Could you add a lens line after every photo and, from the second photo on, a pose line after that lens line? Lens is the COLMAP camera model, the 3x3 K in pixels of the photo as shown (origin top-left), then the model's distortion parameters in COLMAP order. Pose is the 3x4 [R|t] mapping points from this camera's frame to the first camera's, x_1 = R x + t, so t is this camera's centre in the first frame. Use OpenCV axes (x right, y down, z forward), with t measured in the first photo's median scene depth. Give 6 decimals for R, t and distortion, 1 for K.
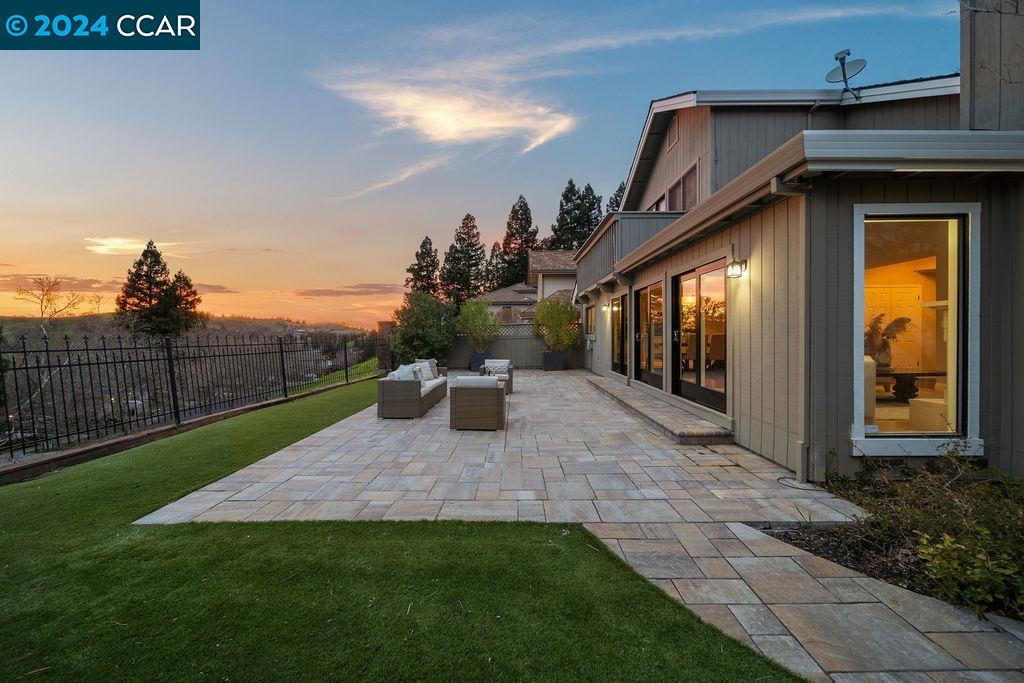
lens RADIAL K [[401.5, 0, 555.0], [0, 401.5, 341.5], [0, 0, 1]] dist [-0.001482, -0.000031]
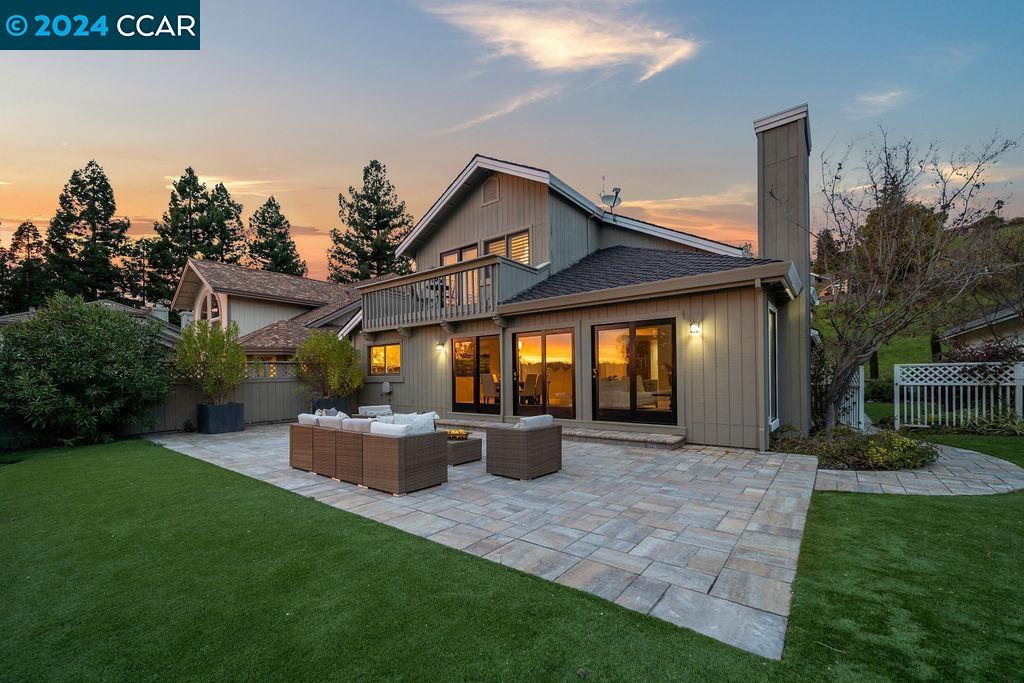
lens RADIAL K [[406.1, 0, 513.5], [0, 406.1, 380.3], [0, 0, 1]] dist [-0.002731, -0.000093]
pose [[0.608288, -0.006290, 0.793691, -0.556268], [0.024097, 0.999654, -0.010546, 0.009393], [-0.793350, 0.025540, 0.608229, 0.291084]]
